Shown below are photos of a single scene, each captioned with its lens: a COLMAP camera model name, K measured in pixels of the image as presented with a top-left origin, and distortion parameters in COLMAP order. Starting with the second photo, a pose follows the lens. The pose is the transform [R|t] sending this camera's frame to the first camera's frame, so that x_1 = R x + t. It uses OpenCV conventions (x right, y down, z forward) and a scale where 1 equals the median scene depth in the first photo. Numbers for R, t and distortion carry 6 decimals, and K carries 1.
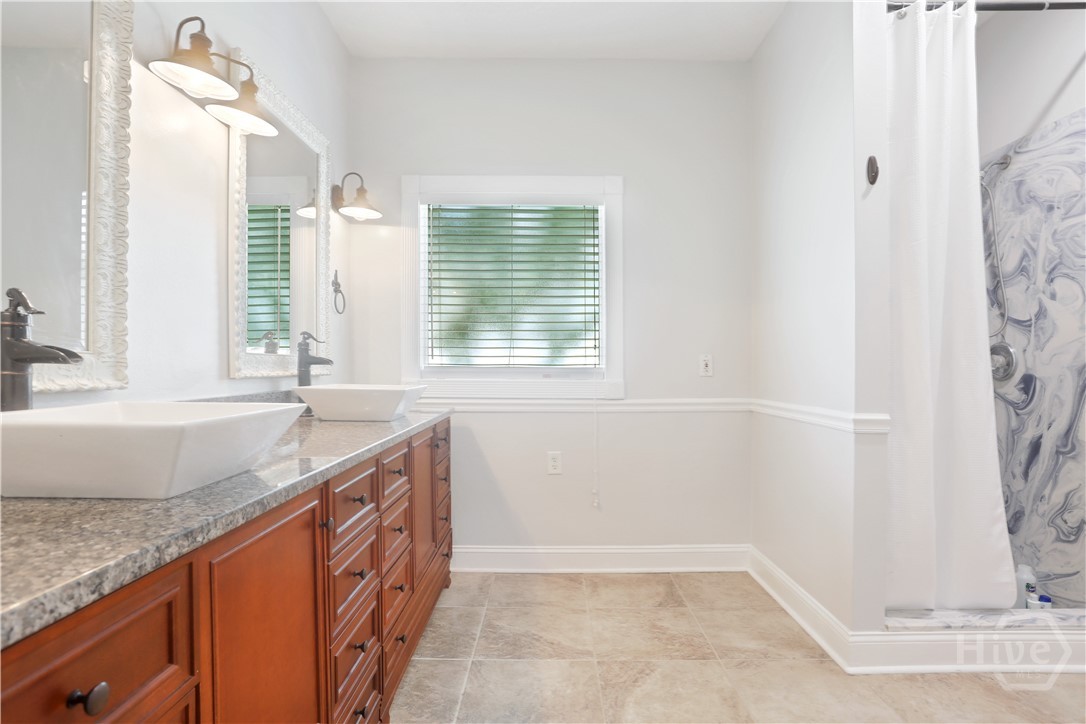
lens RADIAL K [[551.4, 0, 544.9], [0, 551.4, 364.3], [0, 0, 1]] dist [-0.045371, 0.004512]
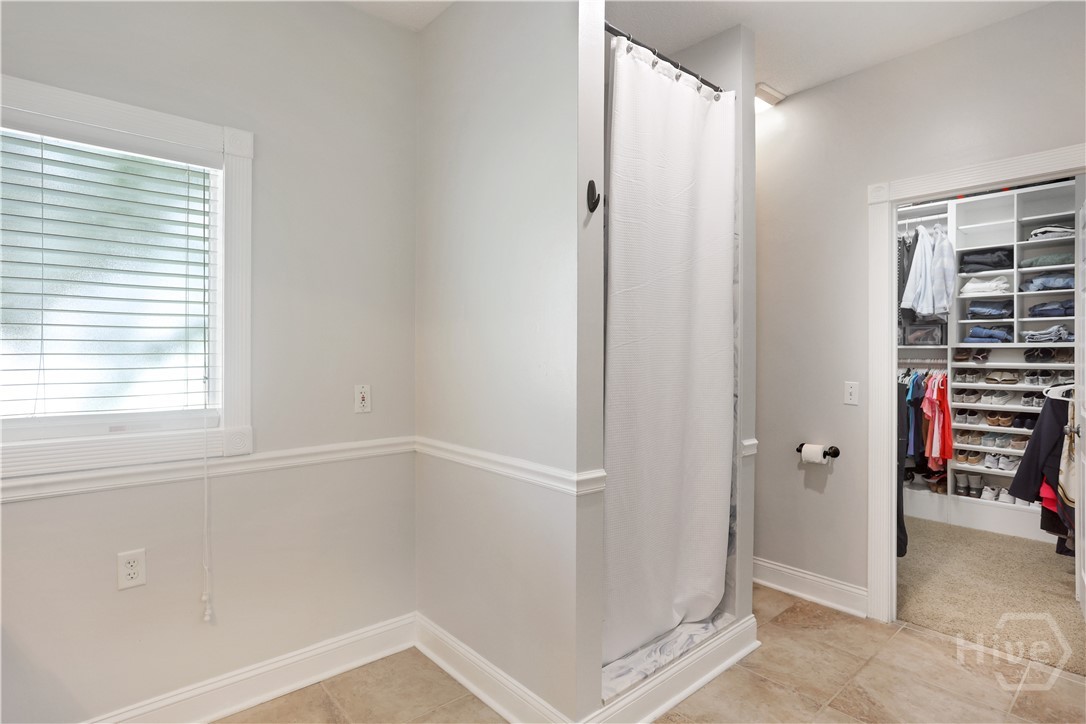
lens RADIAL K [[551.4, 0, 546.3], [0, 551.4, 352.7], [0, 0, 1]] dist [-0.045371, 0.004512]
pose [[0.750759, 0.013865, 0.660431, -0.032160], [-0.007259, 0.999892, -0.012740, -0.059179], [-0.660536, 0.004771, 0.750779, 0.243022]]
